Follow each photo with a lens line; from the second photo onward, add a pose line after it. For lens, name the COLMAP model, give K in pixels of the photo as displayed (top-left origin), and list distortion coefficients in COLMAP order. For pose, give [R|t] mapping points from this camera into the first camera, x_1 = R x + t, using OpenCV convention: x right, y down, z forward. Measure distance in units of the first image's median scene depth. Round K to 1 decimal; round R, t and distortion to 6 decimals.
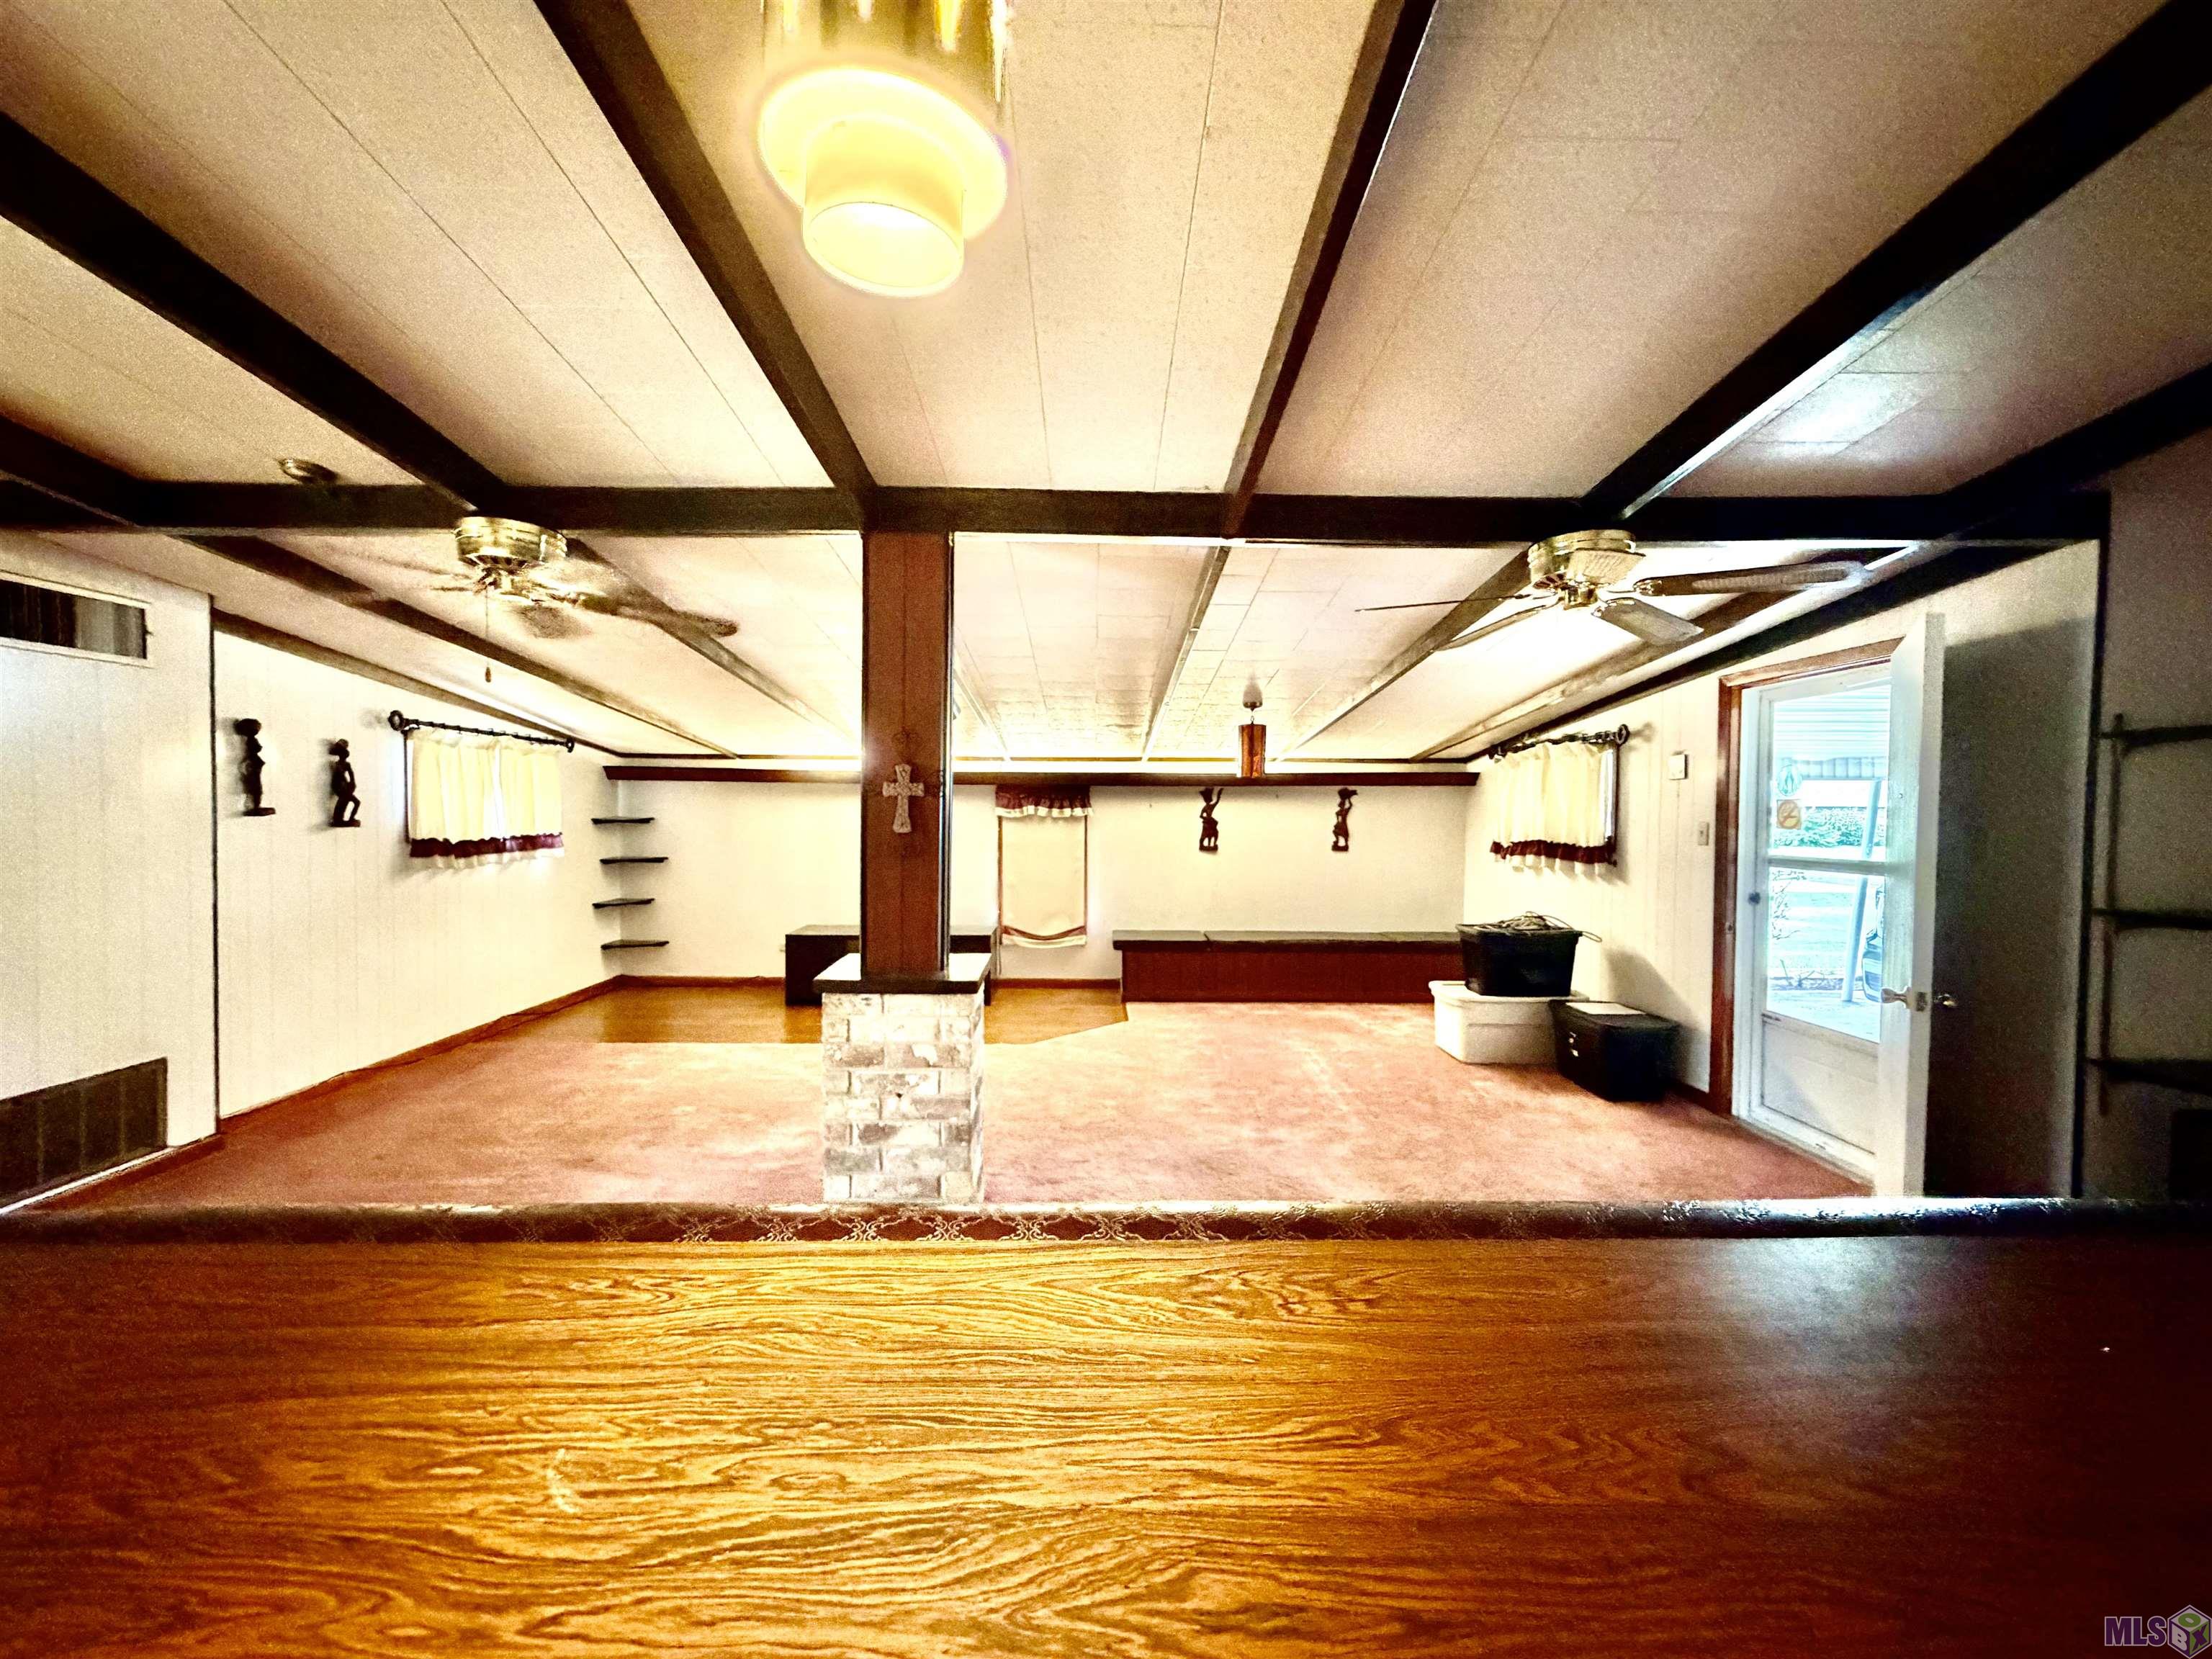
lens RADIAL K [[884.2, 0, 1099.7], [0, 884.2, 823.1], [0, 0, 1]] dist [0.000922, 0.000267]
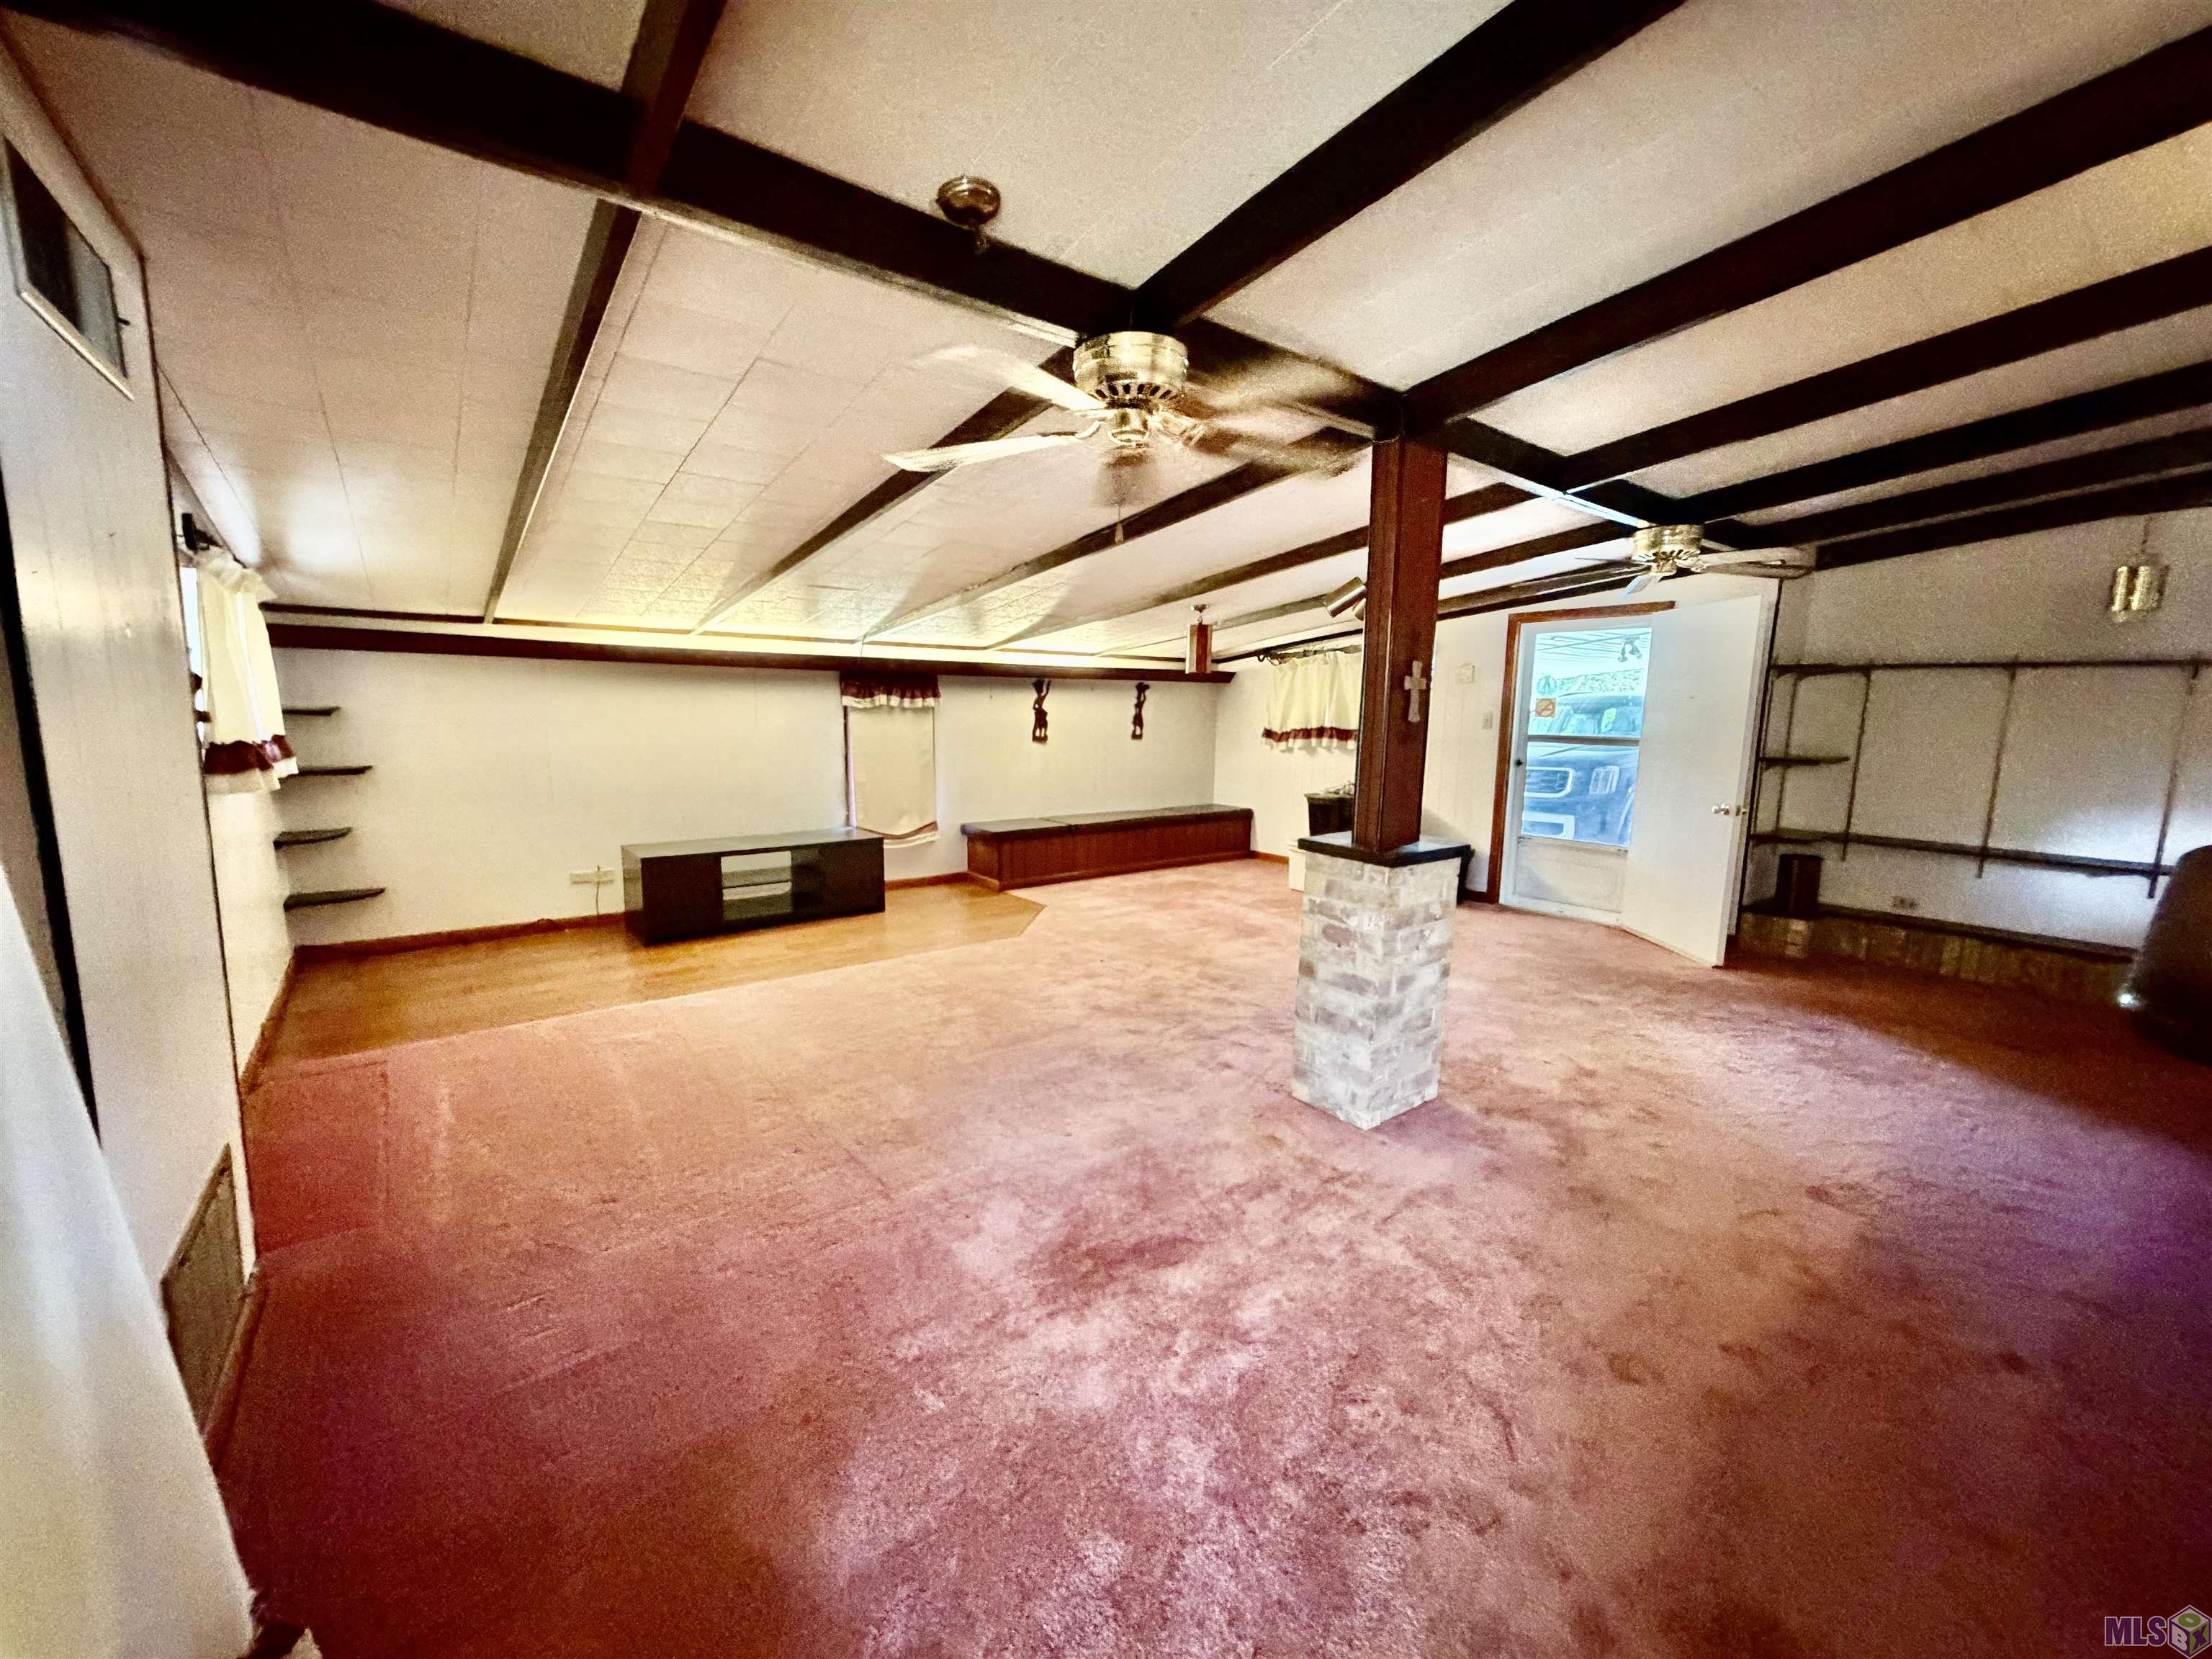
lens RADIAL K [[884.2, 0, 1094.2], [0, 884.2, 830.4], [0, 0, 1]] dist [0.000922, 0.000267]
pose [[0.801688, -0.079020, 0.592497, -0.465809], [0.001474, 0.991482, 0.130238, 0.000321], [-0.597741, -0.103537, 0.794975, 0.127197]]
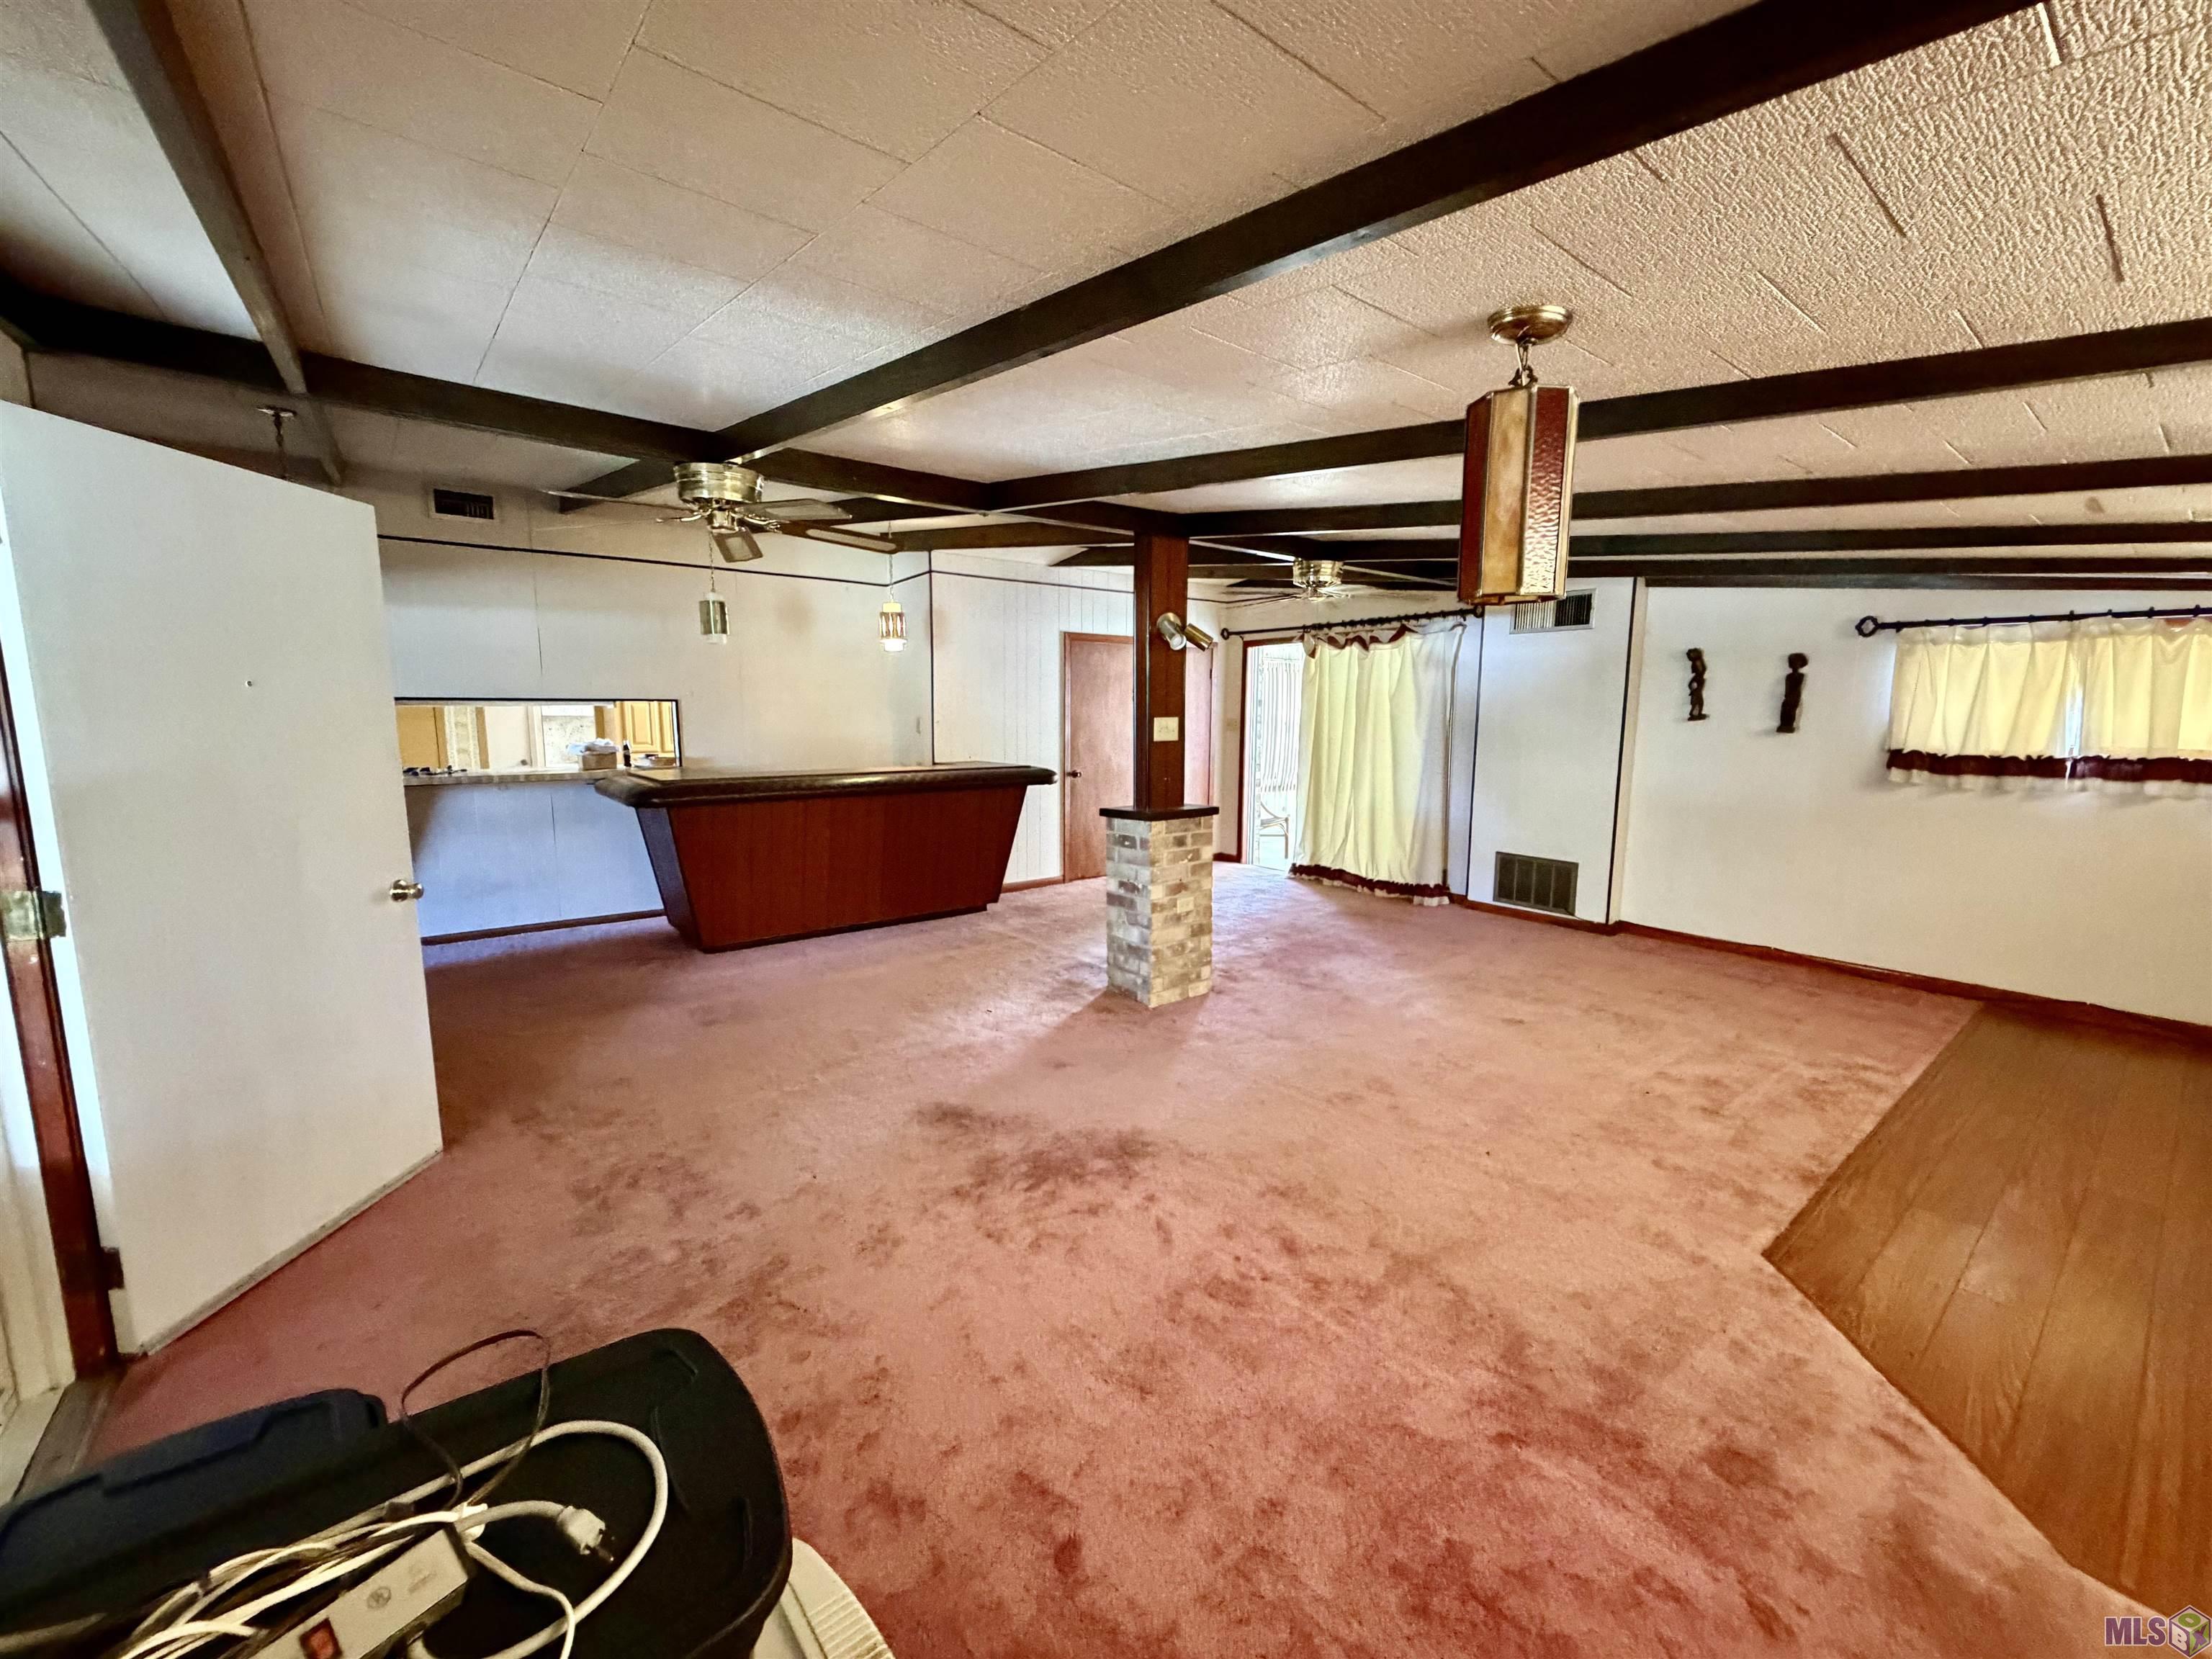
lens RADIAL K [[884.2, 0, 1098.1], [0, 884.2, 830.6], [0, 0, 1]] dist [0.000922, 0.000267]
pose [[-0.789588, 0.074459, -0.609103, 0.338655], [-0.019254, 0.989116, 0.145871, -0.012484], [0.613335, 0.126906, -0.779561, 0.868846]]
